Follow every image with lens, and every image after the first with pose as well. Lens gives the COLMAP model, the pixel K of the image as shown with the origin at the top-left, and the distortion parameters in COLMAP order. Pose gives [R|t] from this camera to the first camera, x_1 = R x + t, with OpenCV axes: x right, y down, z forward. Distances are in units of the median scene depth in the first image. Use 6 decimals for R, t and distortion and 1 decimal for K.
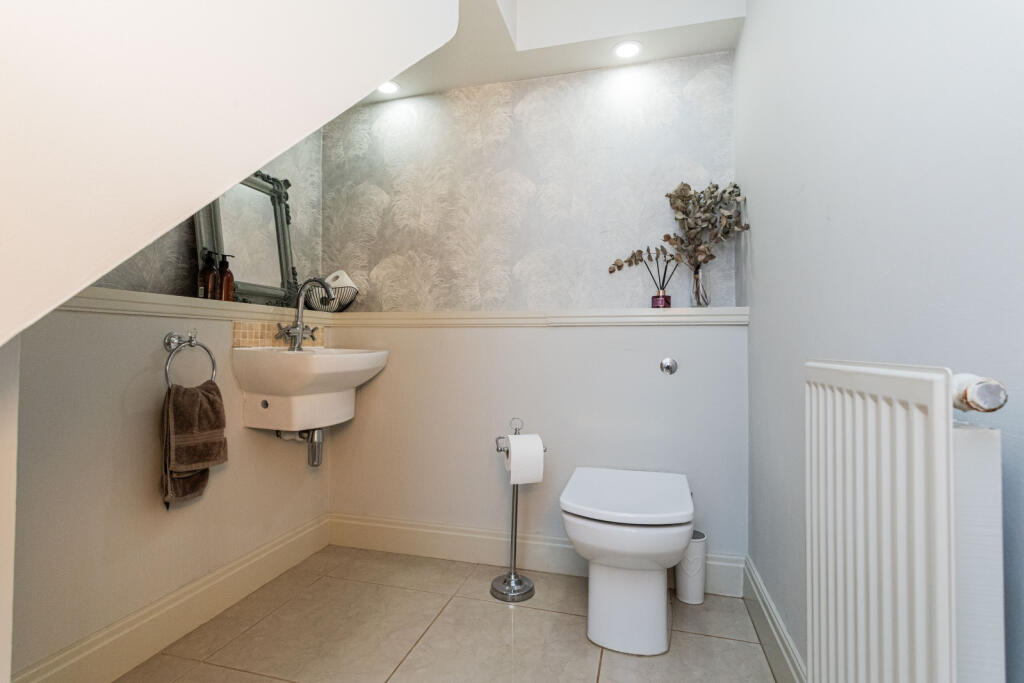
lens RADIAL K [[486.8, 0, 512.5], [0, 486.8, 339.3], [0, 0, 1]] dist [0.006288, 0.002445]
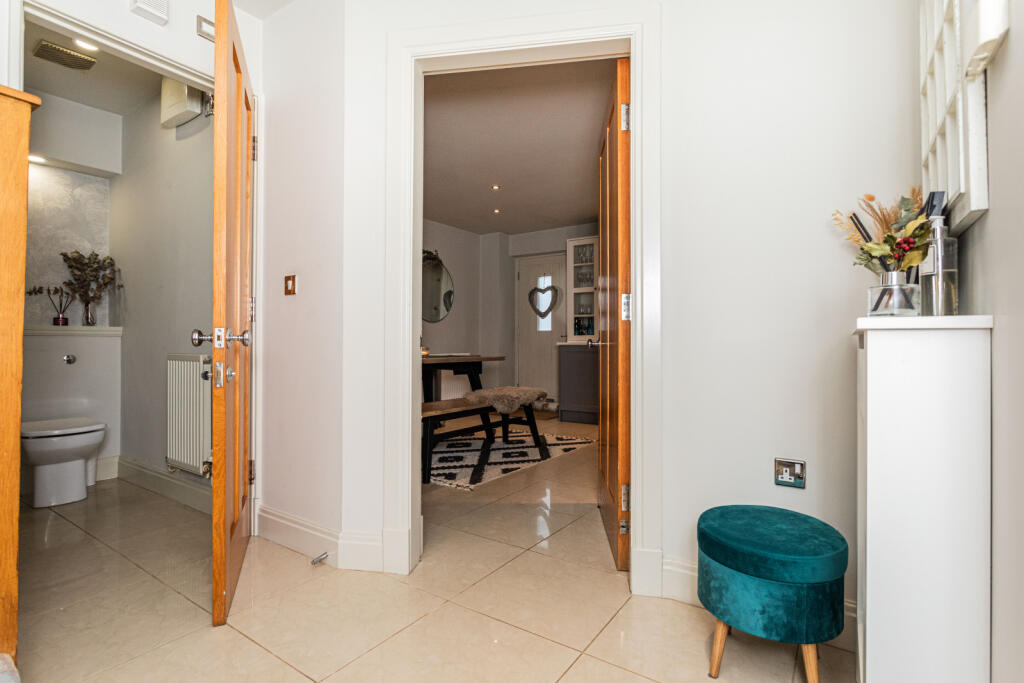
lens RADIAL K [[493.0, 0, 508.9], [0, 493.0, 338.5], [0, 0, 1]] dist [0.001341, 0.000242]
pose [[0.333469, 0.004299, 0.942751, -0.763530], [-0.009849, 0.999951, -0.001076, -0.033135], [-0.942710, -0.008926, 0.333495, -0.983955]]
